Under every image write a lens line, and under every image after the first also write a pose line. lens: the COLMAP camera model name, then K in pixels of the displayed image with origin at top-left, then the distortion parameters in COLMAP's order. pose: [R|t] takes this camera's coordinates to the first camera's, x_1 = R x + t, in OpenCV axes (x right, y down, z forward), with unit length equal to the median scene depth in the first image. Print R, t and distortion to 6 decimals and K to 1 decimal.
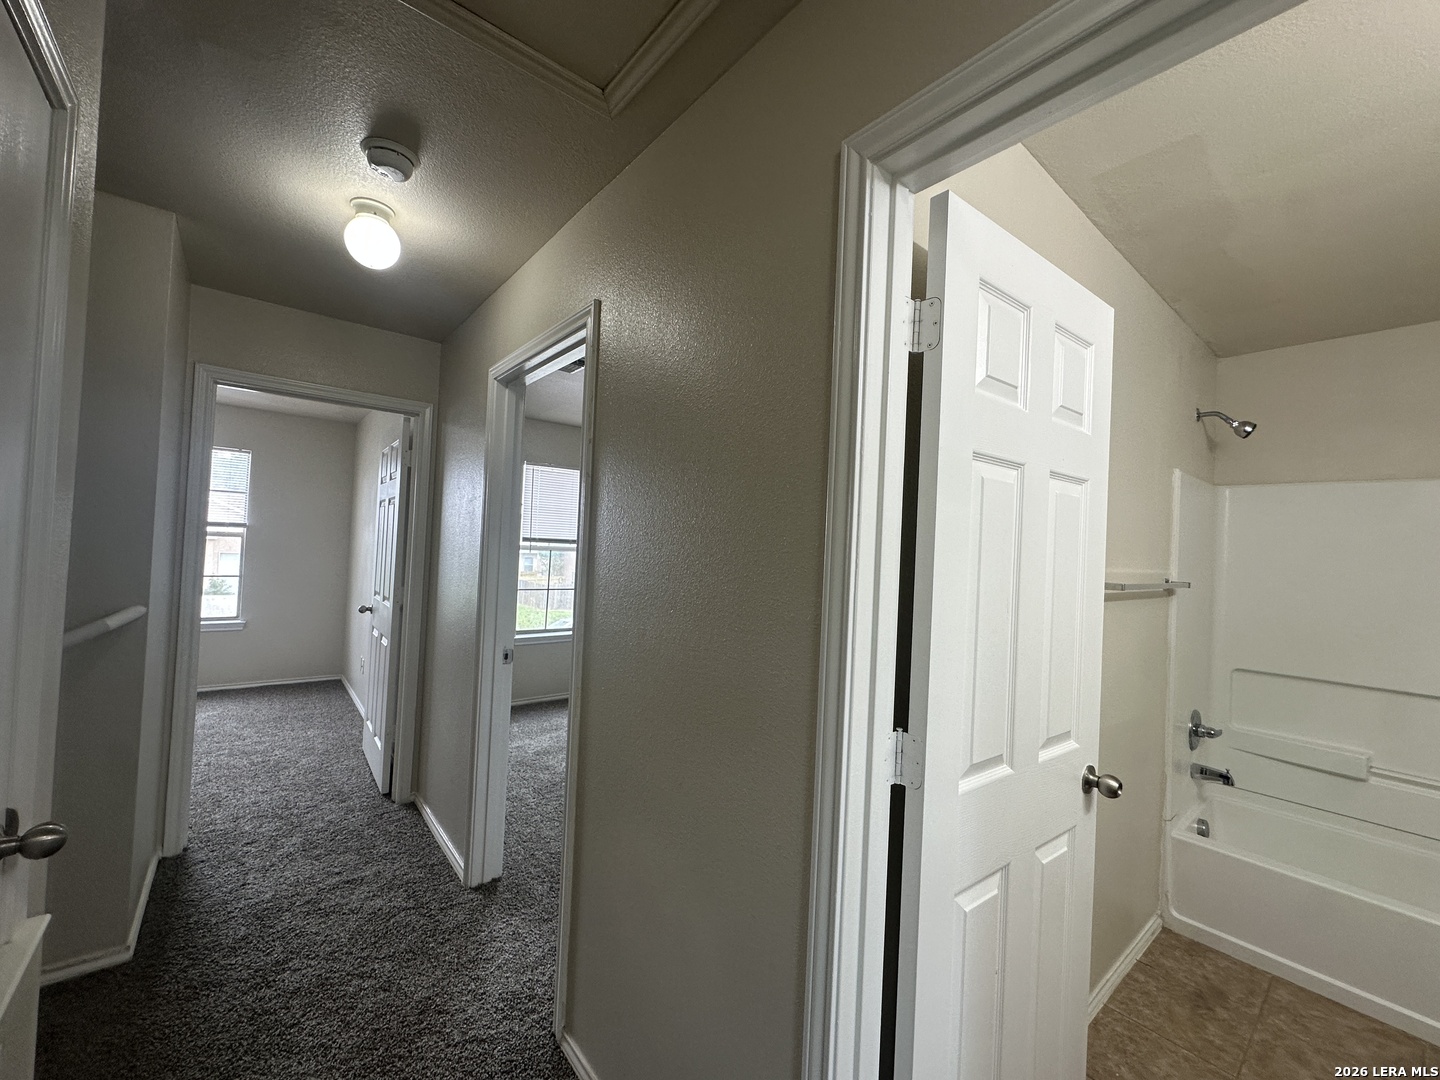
lens RADIAL K [[572.9, 0, 720.0], [0, 572.9, 540.0], [0, 0, 1]] dist [-0.004349, -0.000230]
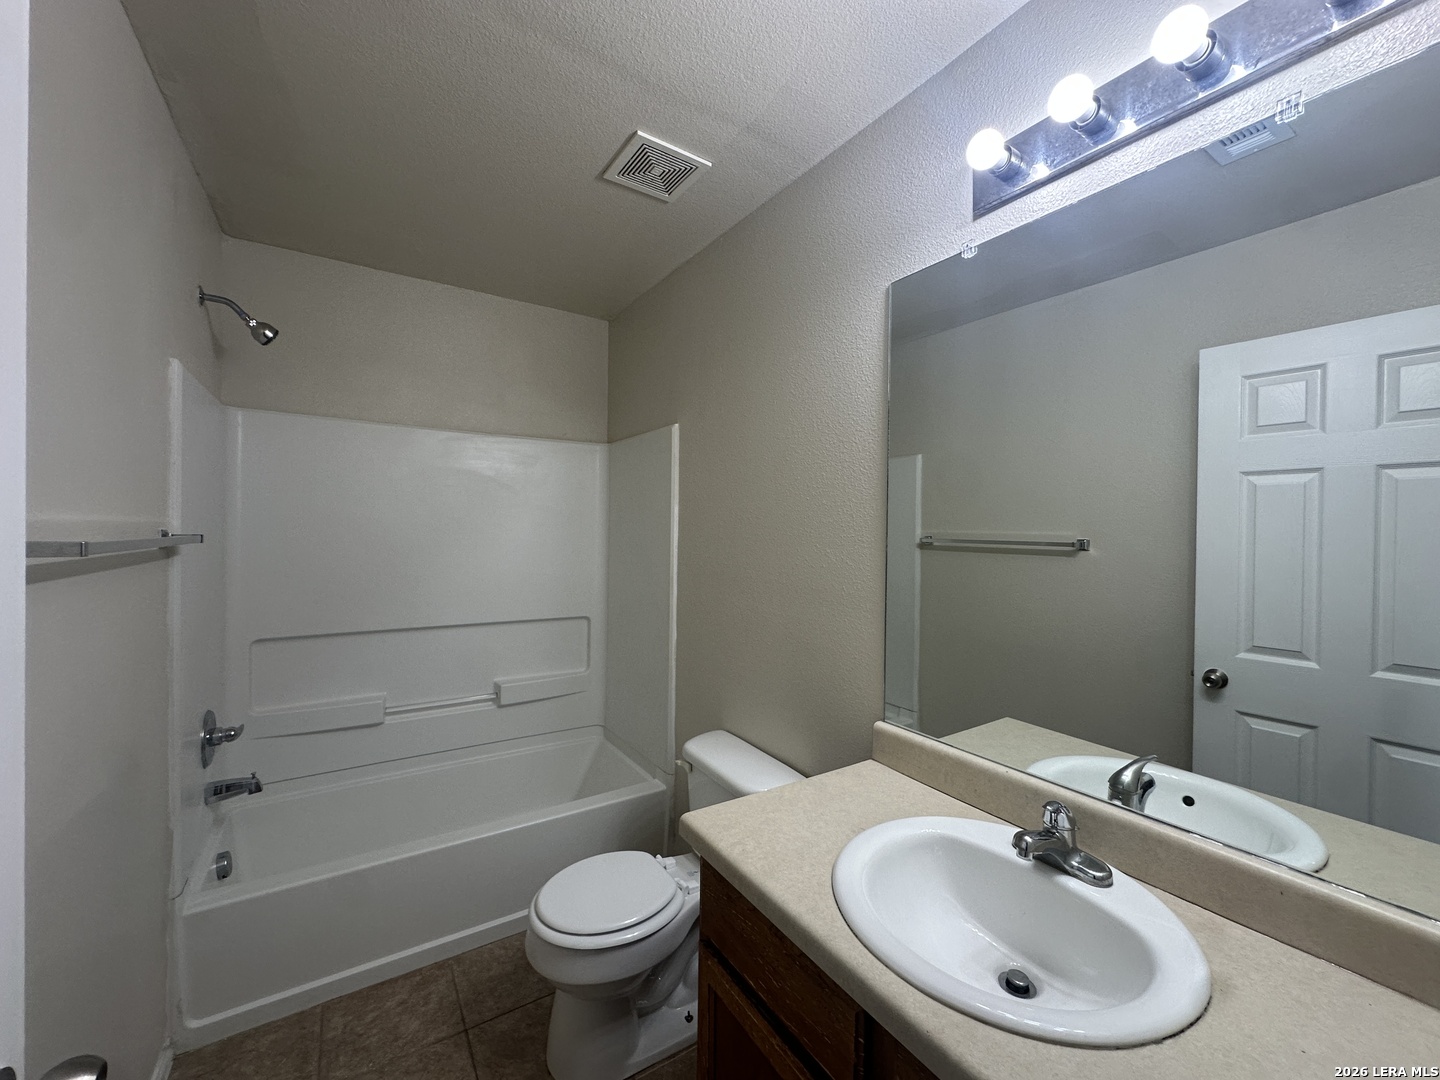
lens RADIAL K [[572.9, 0, 720.0], [0, 572.9, 540.0], [0, 0, 1]] dist [-0.004349, -0.000230]
pose [[0.113790, -0.054950, 0.991984, 0.211699], [-0.025274, 0.997986, 0.058181, 0.024139], [-0.993183, -0.031692, 0.112172, 0.296455]]
